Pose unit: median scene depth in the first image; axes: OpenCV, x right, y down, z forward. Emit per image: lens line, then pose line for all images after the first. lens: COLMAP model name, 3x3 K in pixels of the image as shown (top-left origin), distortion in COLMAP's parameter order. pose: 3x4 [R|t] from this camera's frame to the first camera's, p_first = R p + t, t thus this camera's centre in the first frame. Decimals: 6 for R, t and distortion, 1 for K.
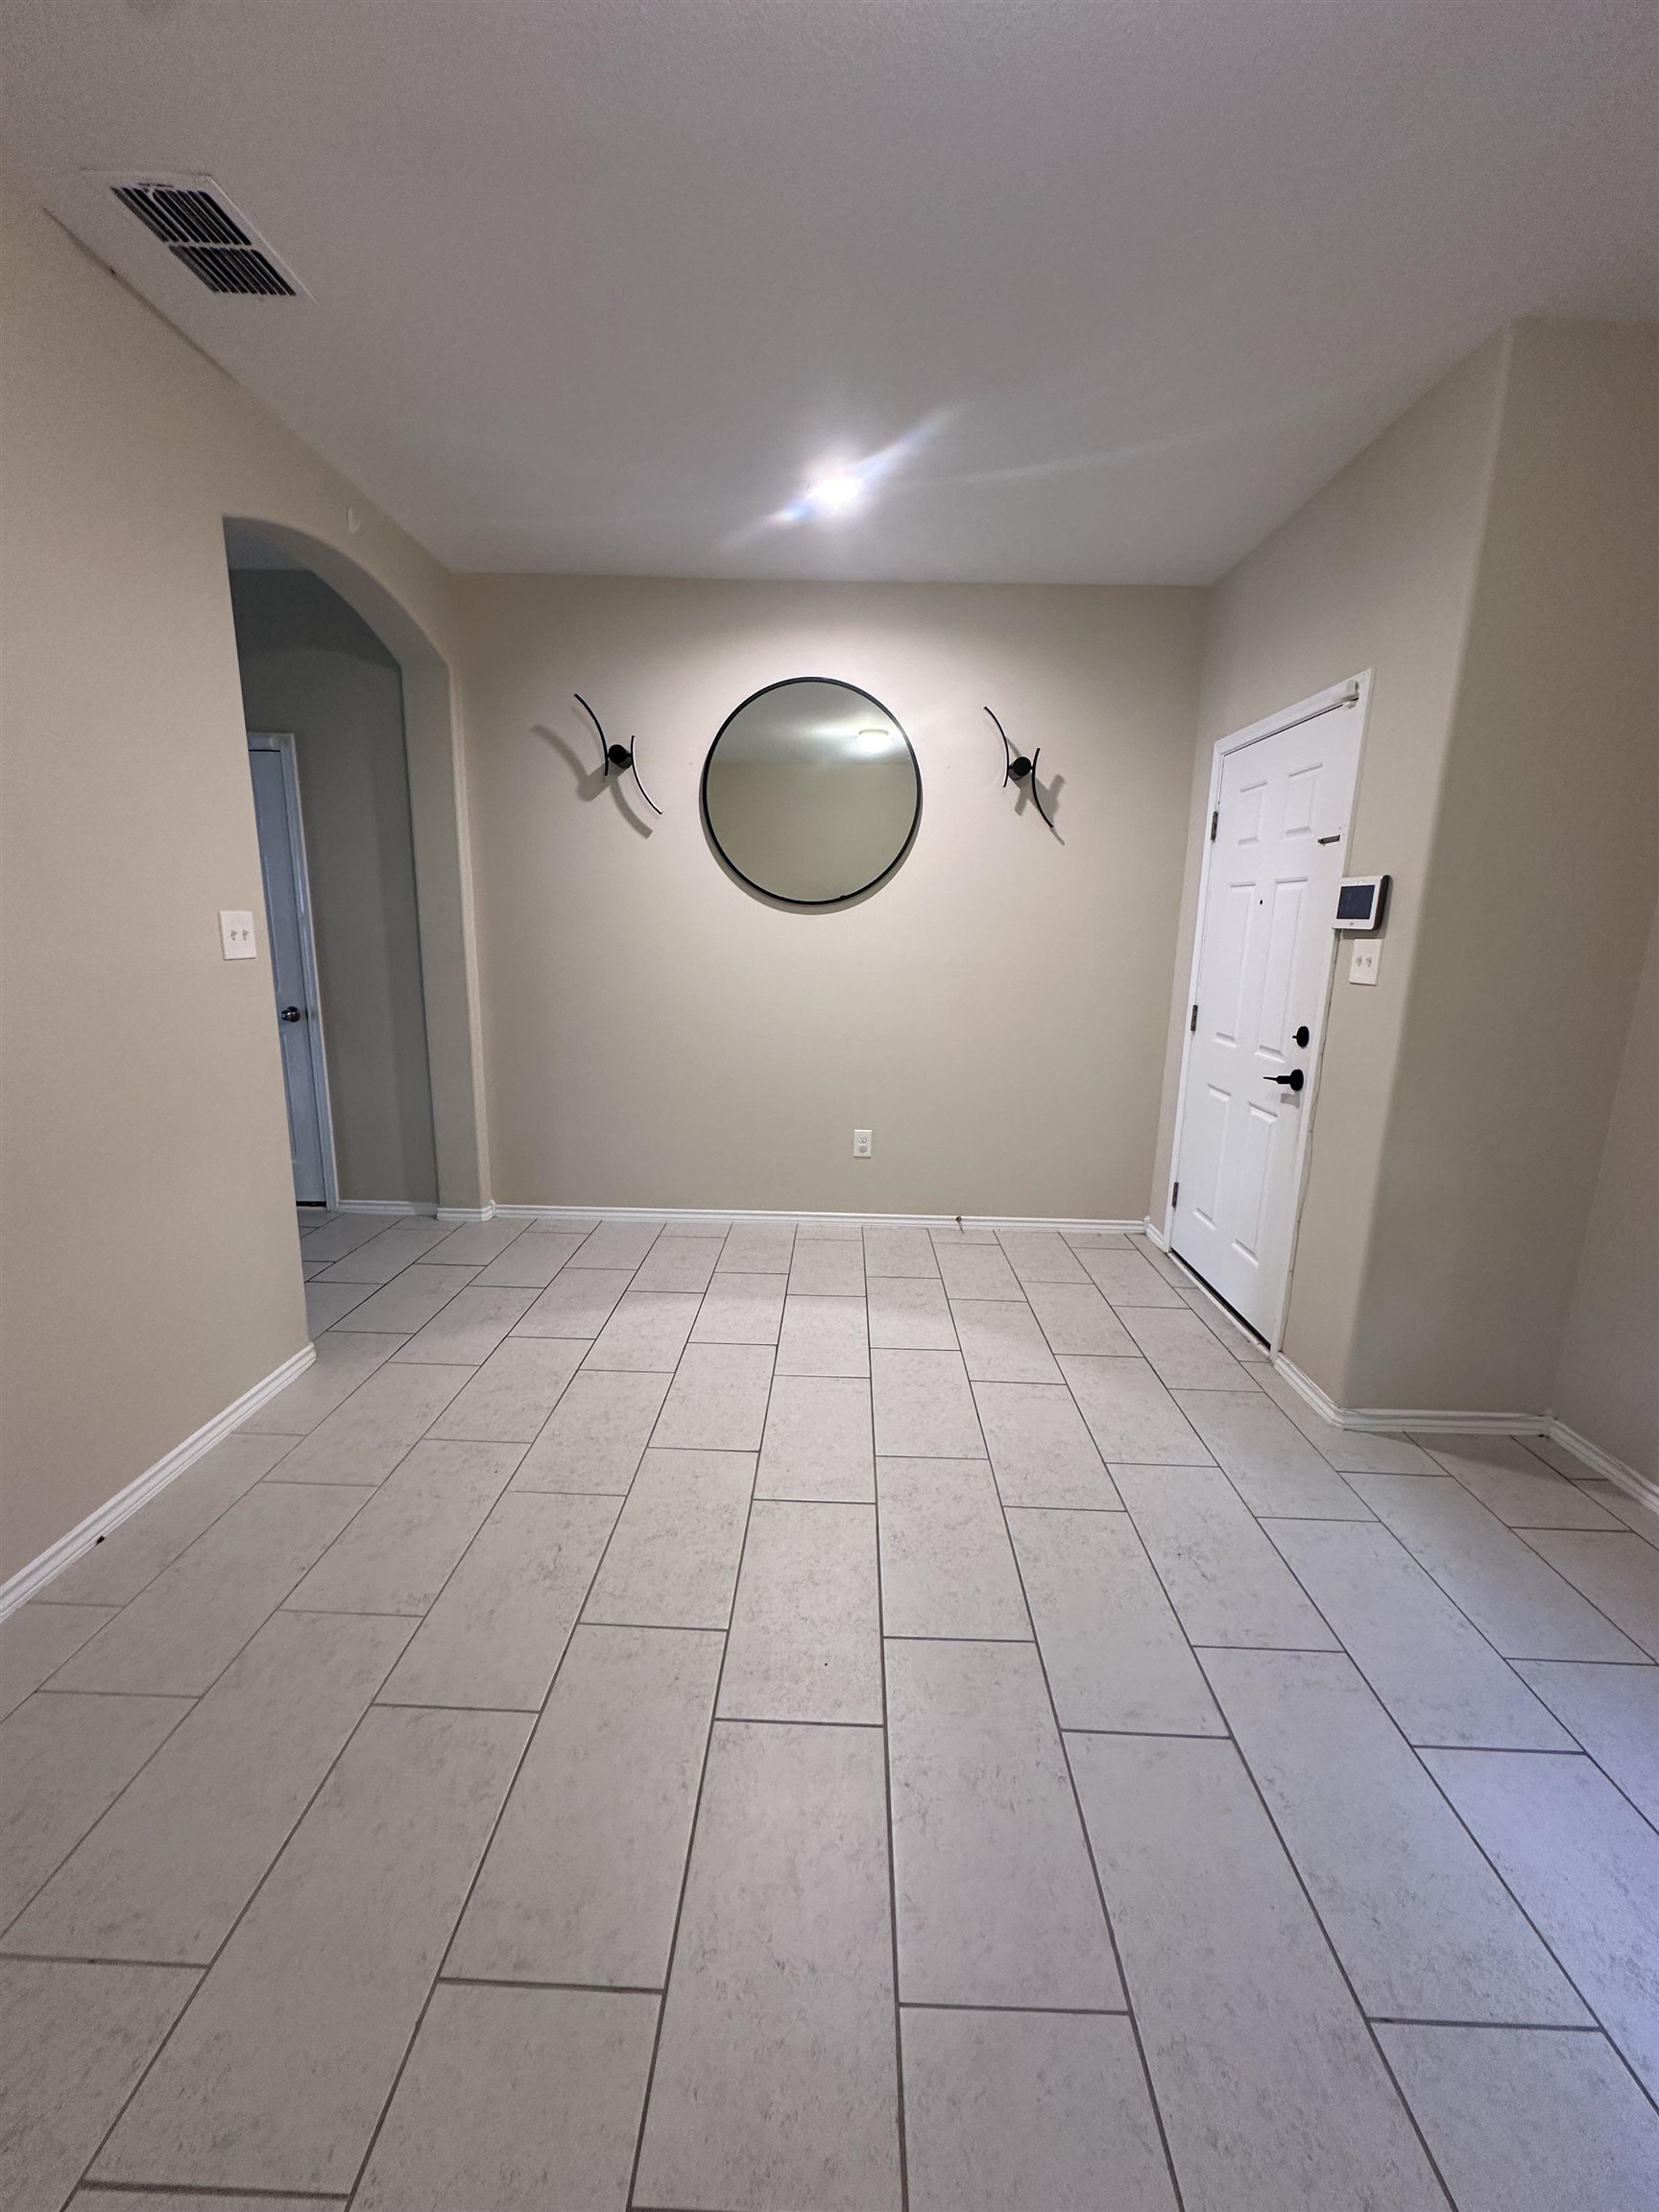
lens RADIAL K [[877.4, 0, 832.5], [0, 877.4, 1093.9], [0, 0, 1]] dist [-0.008348, 0.001404]
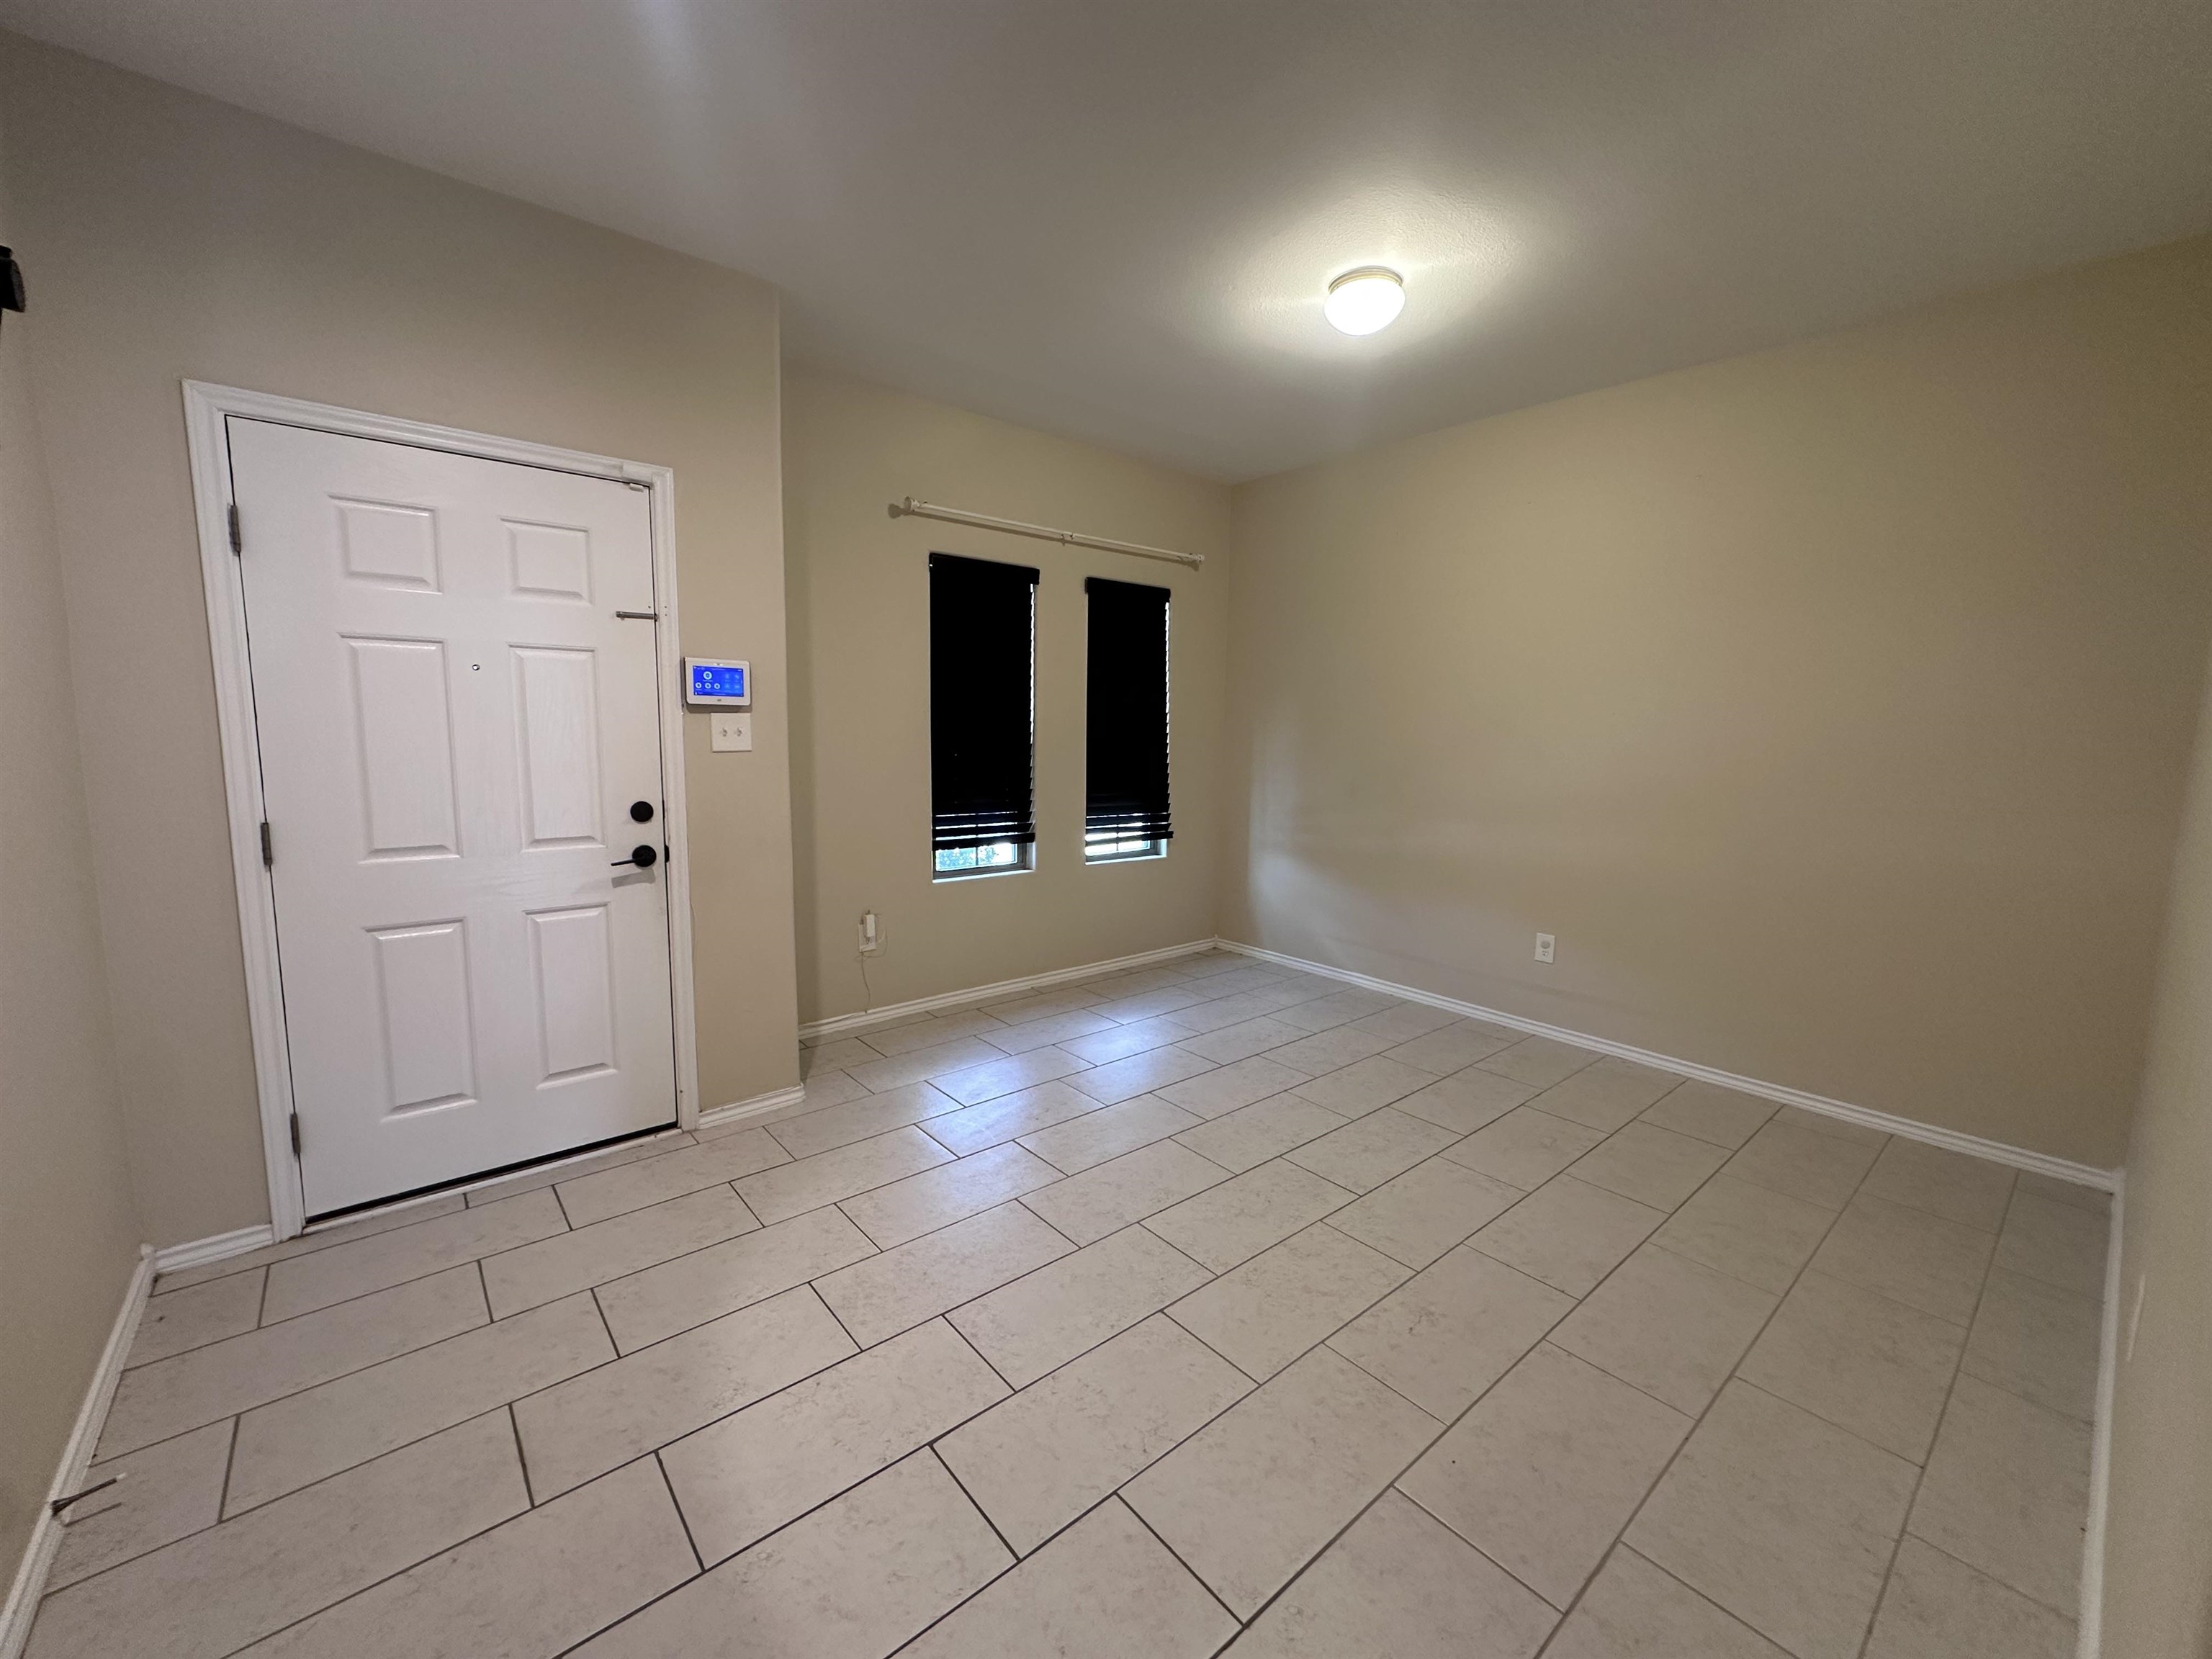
lens RADIAL K [[877.4, 0, 1101.0], [0, 877.4, 814.0], [0, 0, 1]] dist [-0.008348, 0.001404]
pose [[-0.650612, -0.113375, 0.750900, -0.607449], [0.119151, 0.961306, 0.248381, -0.277660], [-0.750005, 0.251070, -0.611929, 1.369351]]
